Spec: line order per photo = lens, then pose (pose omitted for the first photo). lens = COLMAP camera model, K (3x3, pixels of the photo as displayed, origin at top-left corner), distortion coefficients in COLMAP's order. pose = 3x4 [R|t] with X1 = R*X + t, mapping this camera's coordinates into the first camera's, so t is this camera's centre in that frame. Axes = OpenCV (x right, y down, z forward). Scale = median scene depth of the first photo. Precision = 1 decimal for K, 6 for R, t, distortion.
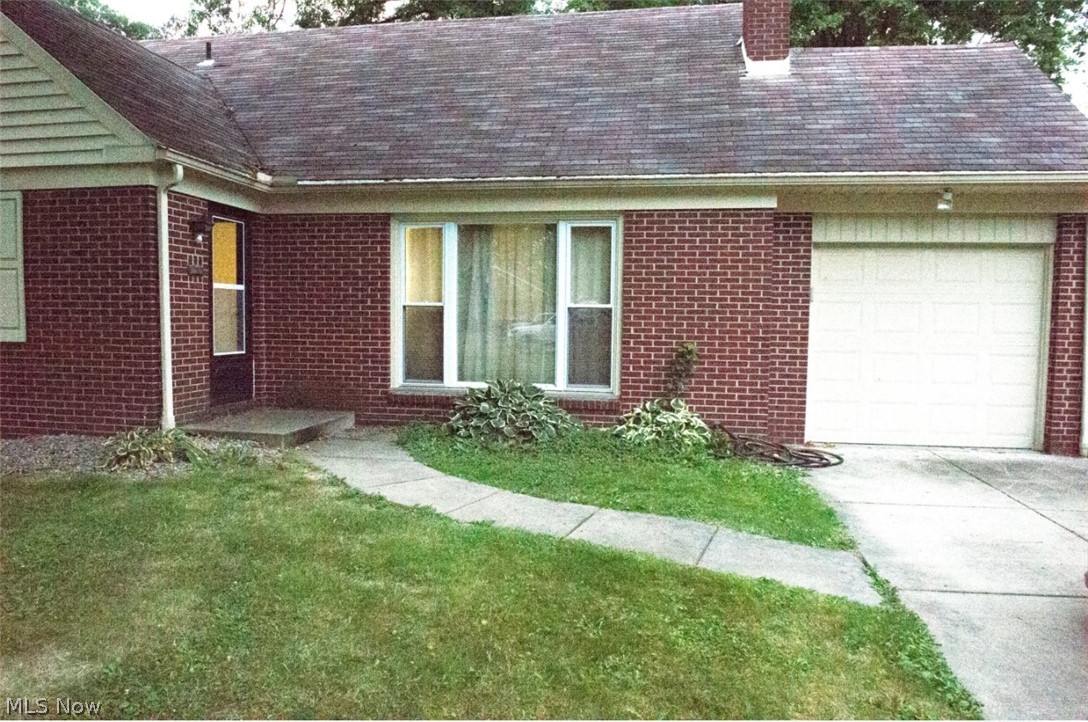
lens RADIAL K [[743.2, 0, 544.0], [0, 743.2, 361.0], [0, 0, 1]] dist [-0.049930, -0.002054]
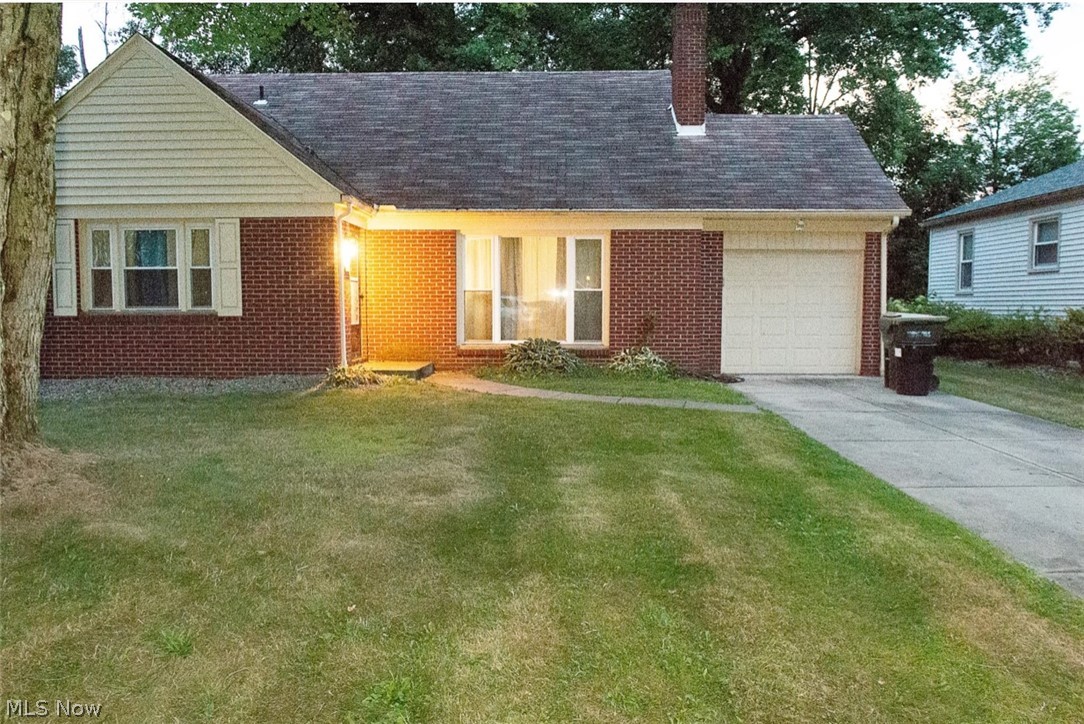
lens RADIAL K [[767.3, 0, 542.0], [0, 767.3, 362.0], [0, 0, 1]] dist [-0.044834, -0.001905]
pose [[0.989543, -0.021939, 0.142557, -0.273863], [0.019487, 0.999637, 0.018578, 0.047037], [-0.142913, -0.015606, 0.989612, -0.606966]]
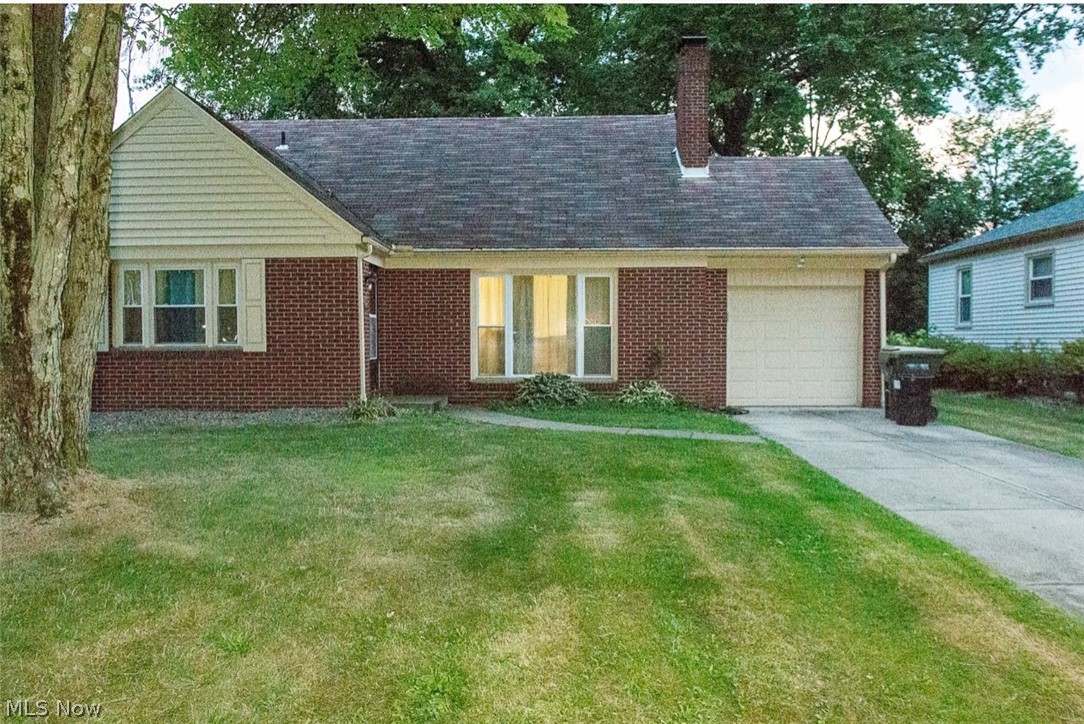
lens RADIAL K [[767.3, 0, 542.0], [0, 767.3, 362.0], [0, 0, 1]] dist [-0.044834, -0.001905]
pose [[0.990709, -0.018619, 0.134719, -0.291455], [0.022524, 0.999368, -0.027517, 0.049997], [-0.134122, 0.030296, 0.990502, -0.662747]]
